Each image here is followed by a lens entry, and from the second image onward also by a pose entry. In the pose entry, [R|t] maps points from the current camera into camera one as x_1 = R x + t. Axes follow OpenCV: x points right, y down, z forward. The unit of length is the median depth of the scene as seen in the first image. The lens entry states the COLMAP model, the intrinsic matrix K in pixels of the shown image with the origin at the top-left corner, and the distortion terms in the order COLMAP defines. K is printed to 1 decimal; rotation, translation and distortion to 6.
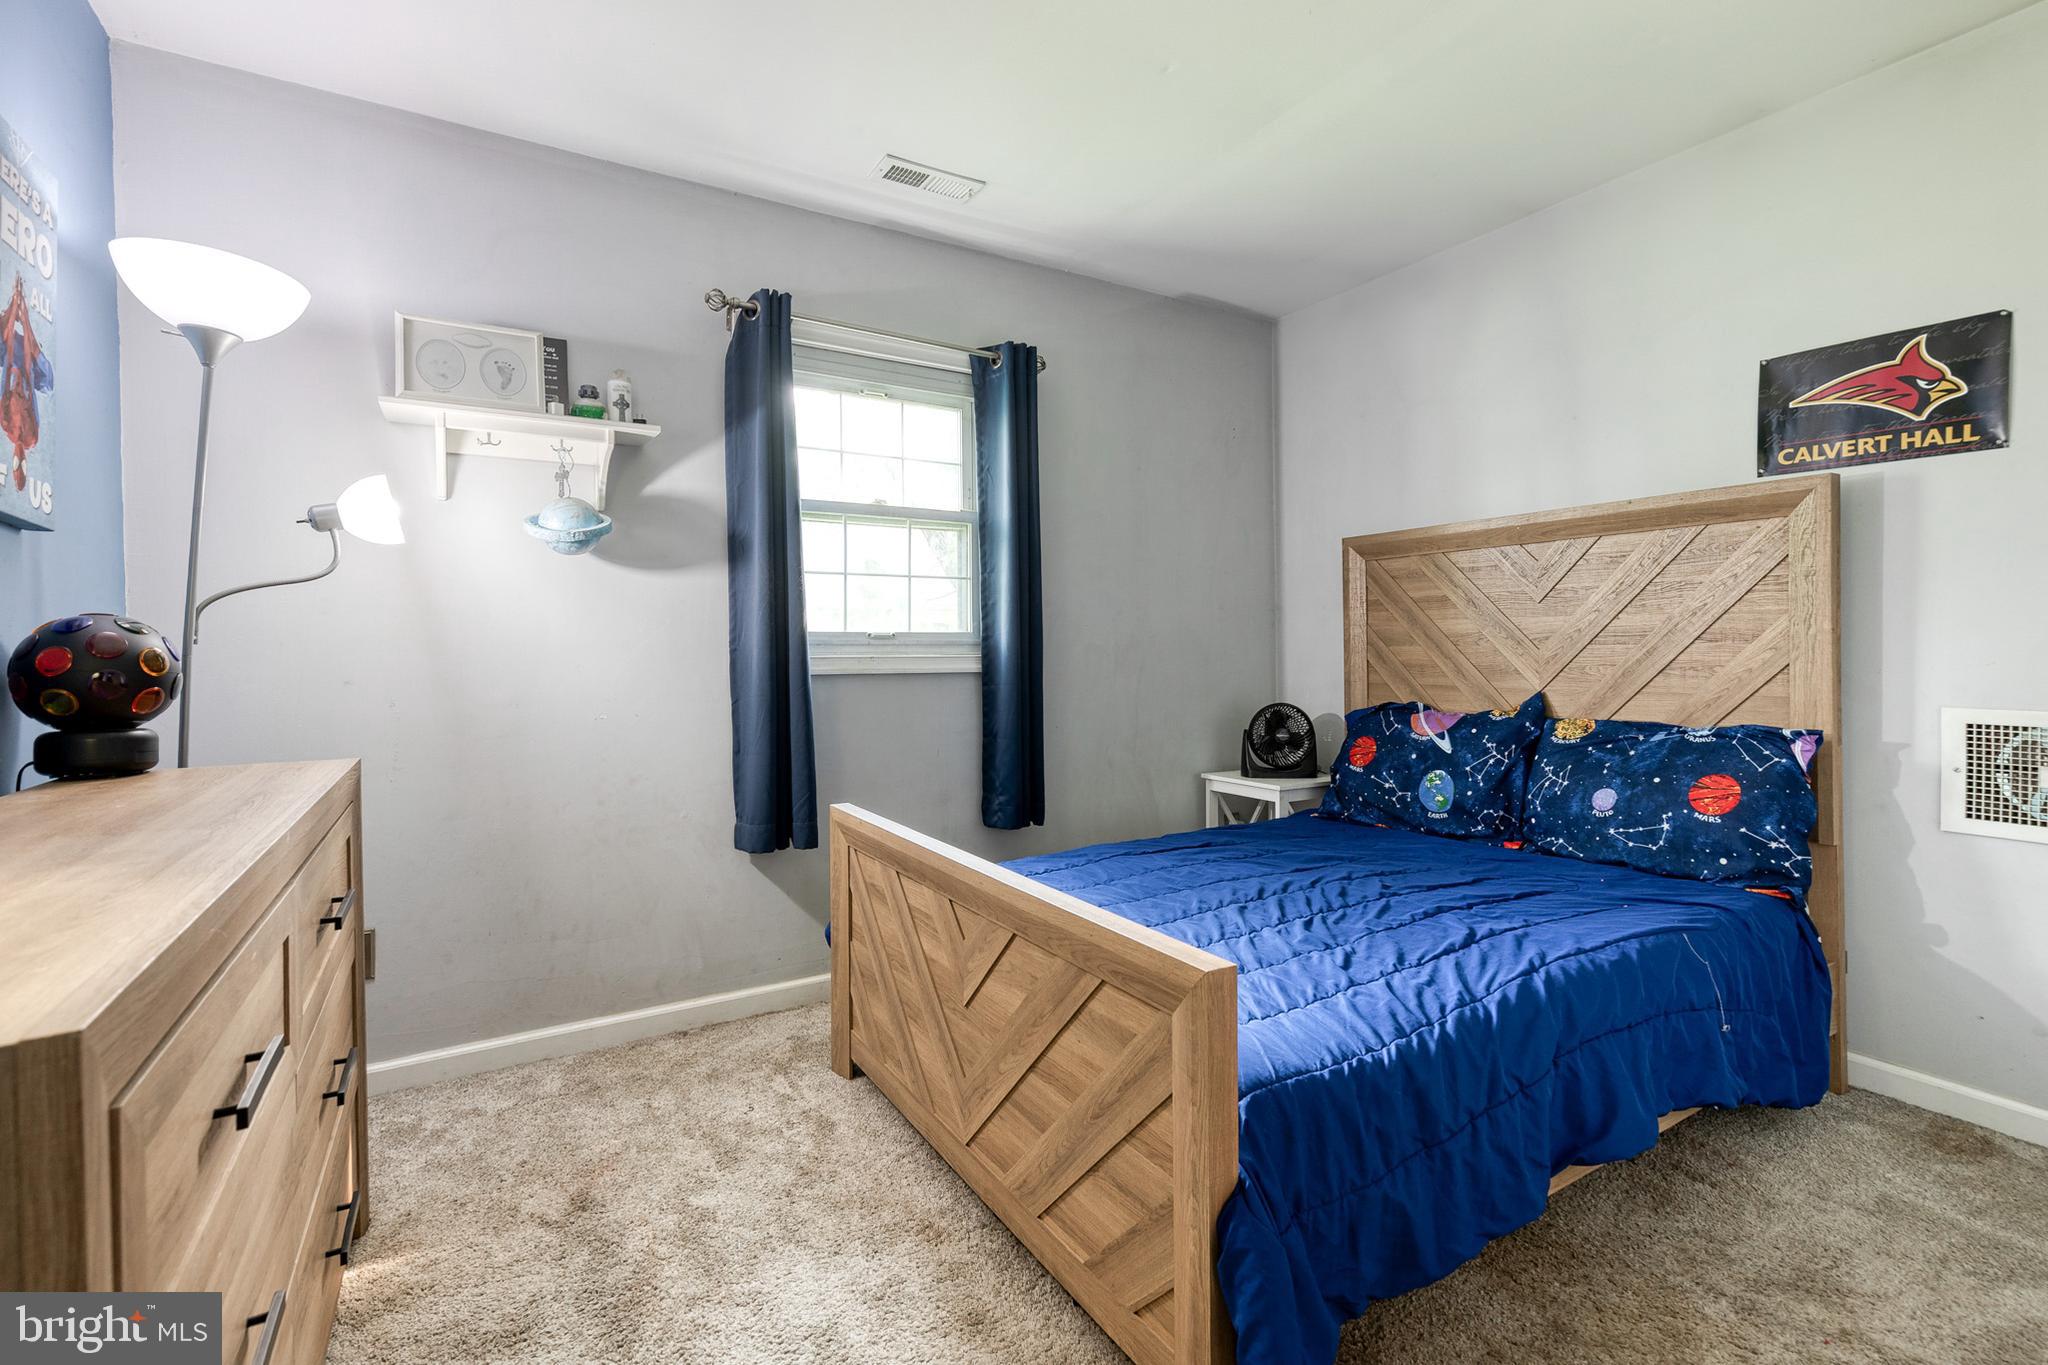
lens RADIAL K [[935.2, 0, 1026.1], [0, 935.2, 655.5], [0, 0, 1]] dist [0.011904, -0.004300]
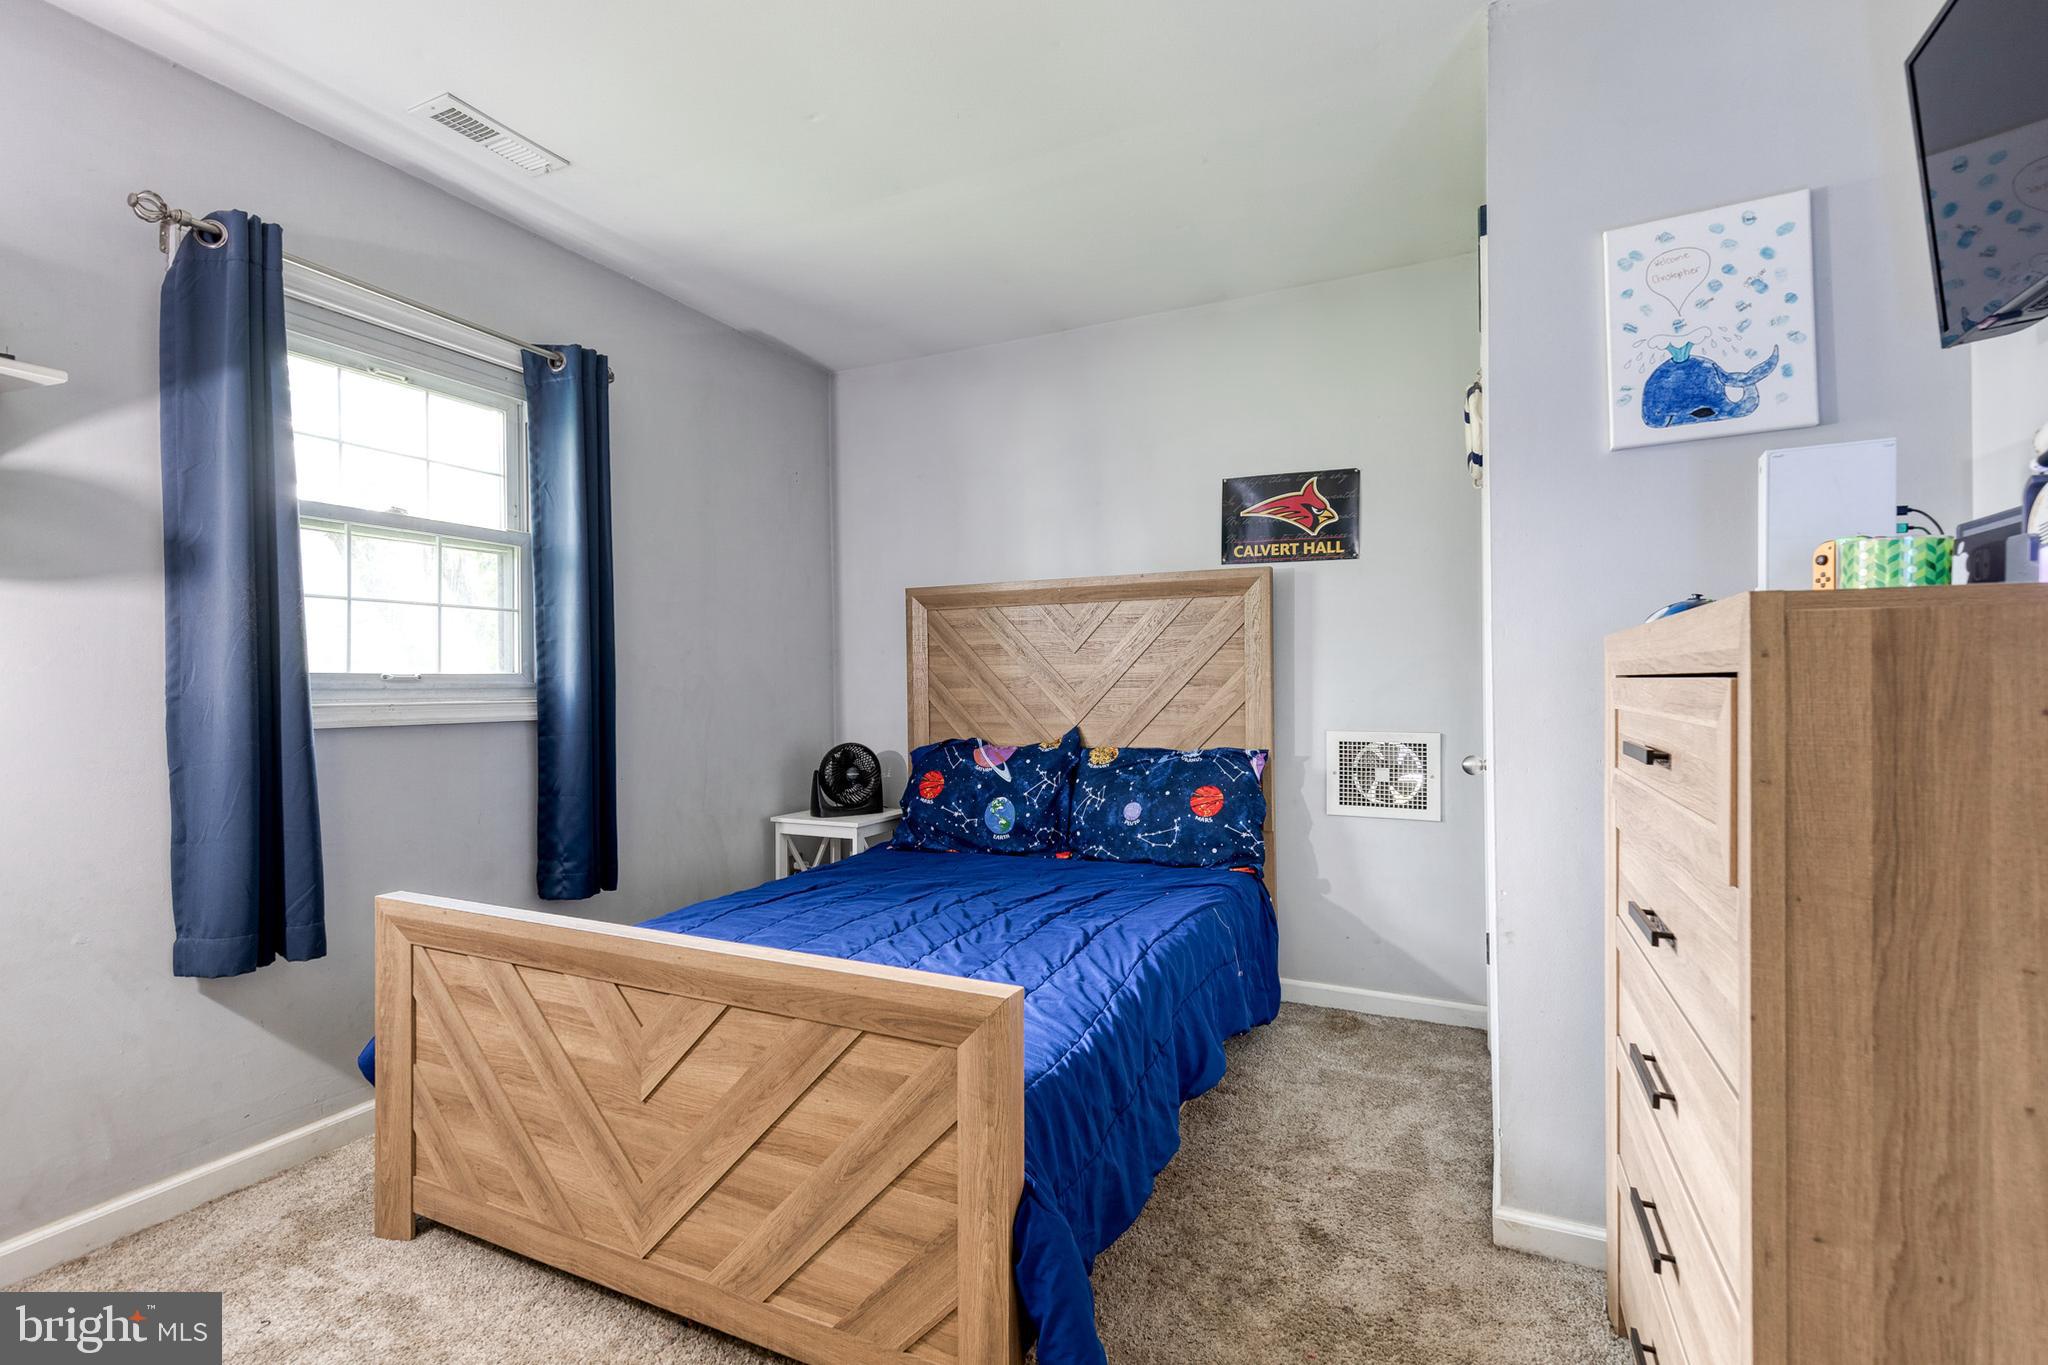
lens RADIAL K [[928.4, 0, 1037.8], [0, 928.4, 681.1], [0, 0, 1]] dist [0.010341, -0.000181]
pose [[0.827981, 0.001134, 0.560756, -0.190153], [0.005134, 0.999941, -0.009603, -0.009875], [-0.560733, 0.010830, 0.827926, 0.041425]]
